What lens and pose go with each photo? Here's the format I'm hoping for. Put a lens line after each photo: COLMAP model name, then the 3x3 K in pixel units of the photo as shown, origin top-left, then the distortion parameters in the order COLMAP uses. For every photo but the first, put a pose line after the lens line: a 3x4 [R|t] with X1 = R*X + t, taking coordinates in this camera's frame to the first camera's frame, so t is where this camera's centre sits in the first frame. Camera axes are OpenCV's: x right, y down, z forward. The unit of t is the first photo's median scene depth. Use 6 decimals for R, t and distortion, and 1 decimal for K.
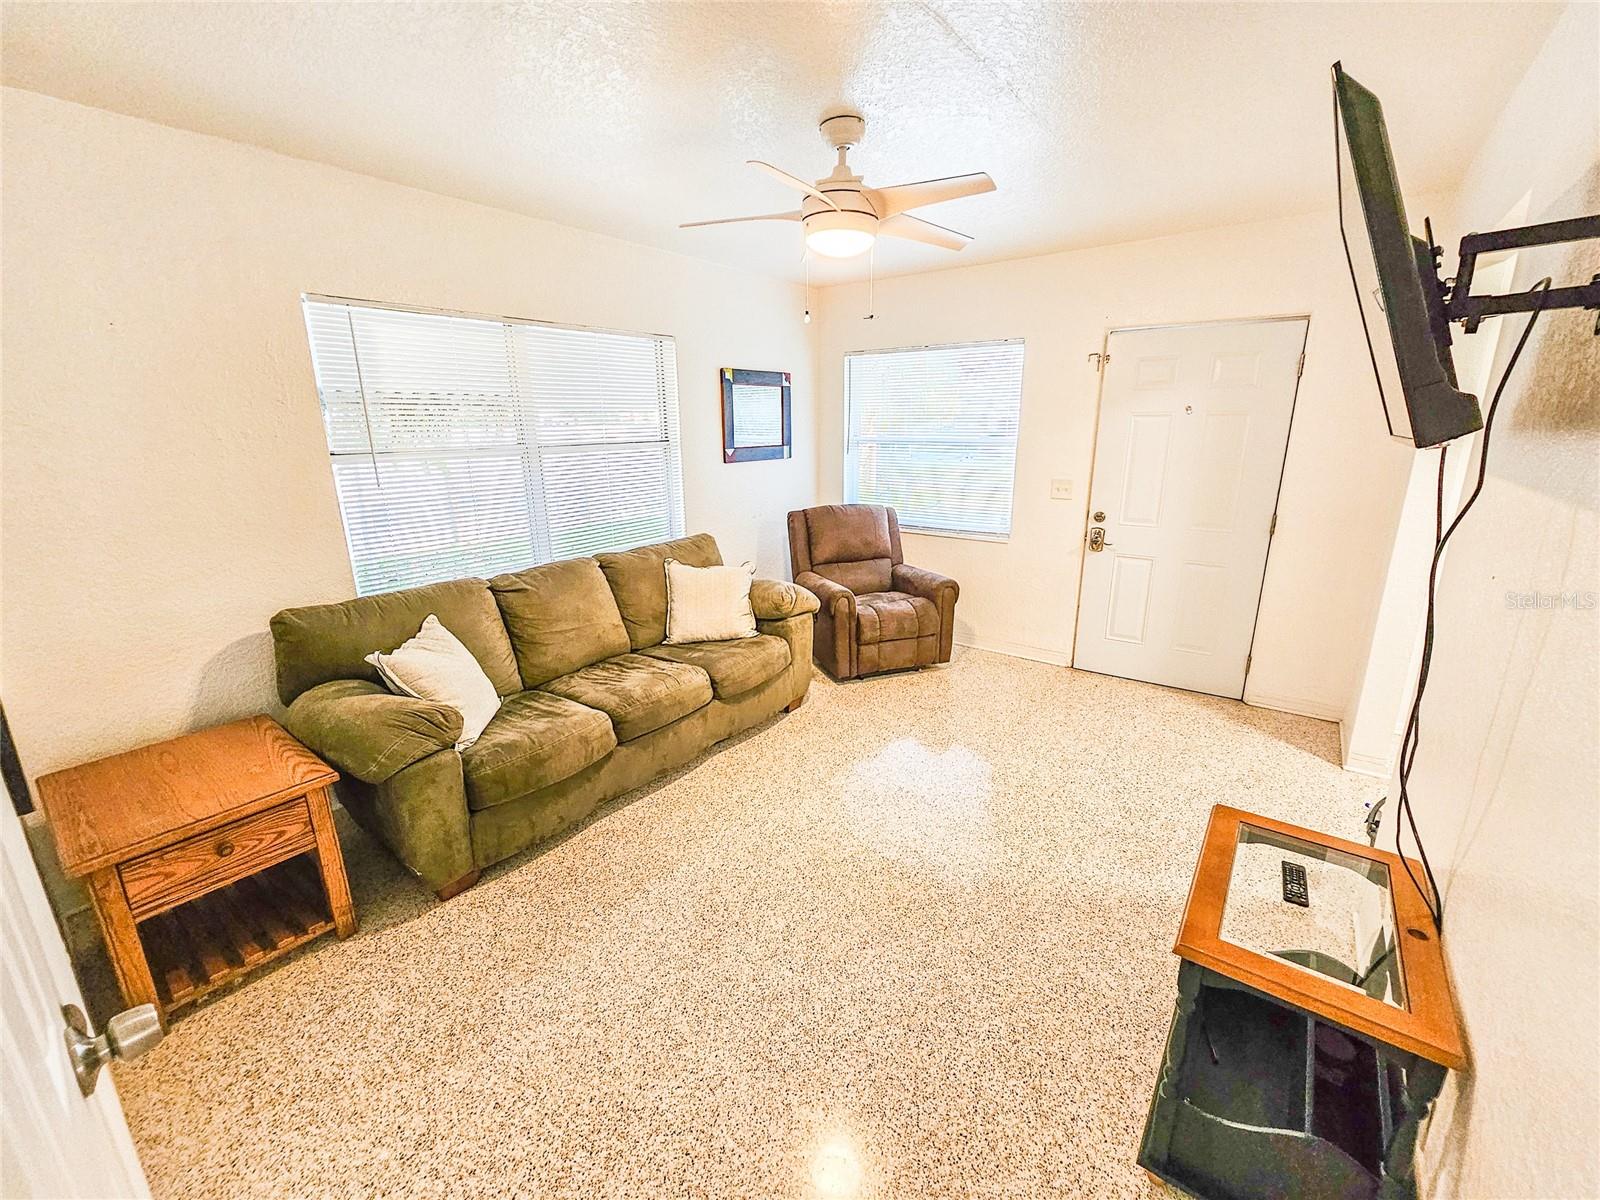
lens RADIAL K [[658.3, 0, 797.3], [0, 658.3, 597.4], [0, 0, 1]] dist [-0.001443, -0.000254]
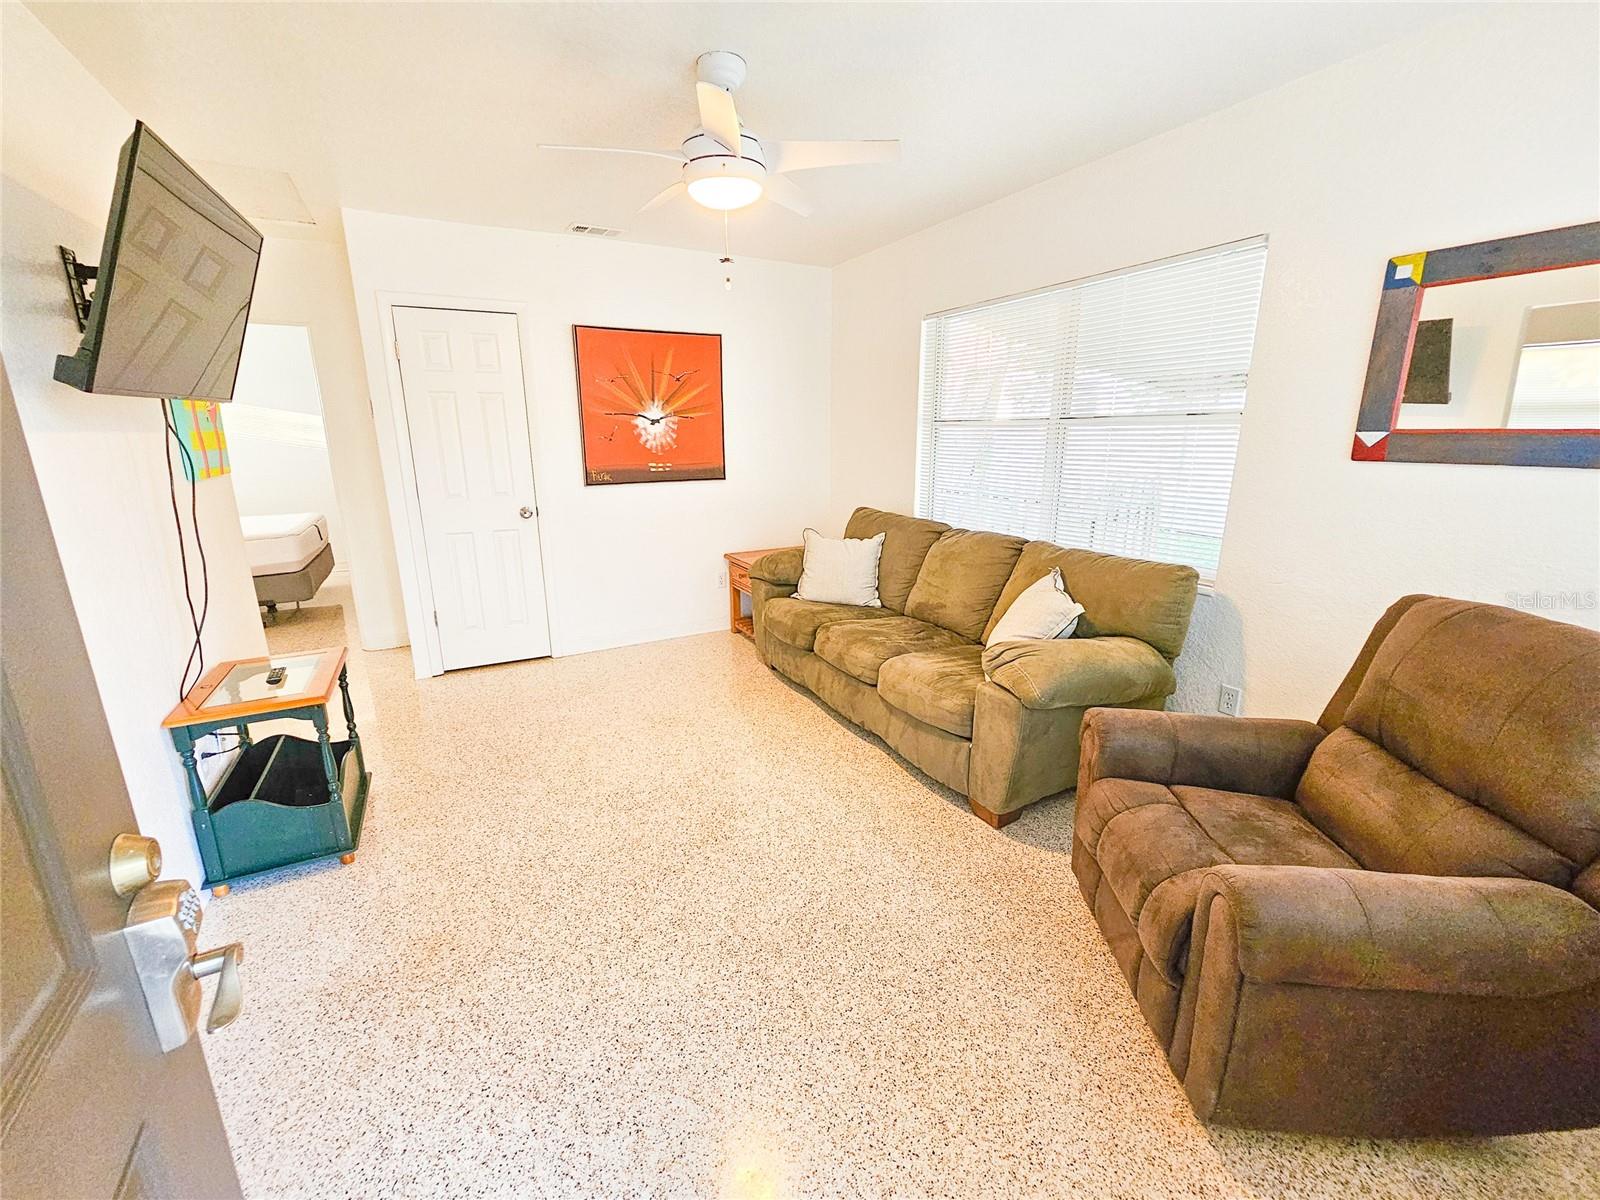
lens RADIAL K [[658.3, 0, 797.3], [0, 658.3, 597.4], [0, 0, 1]] dist [-0.001443, -0.000254]
pose [[-0.410376, 0.241929, -0.879240, 0.696467], [-0.222319, 0.908533, 0.353755, -0.262697], [0.884401, 0.340644, -0.319054, 1.122232]]
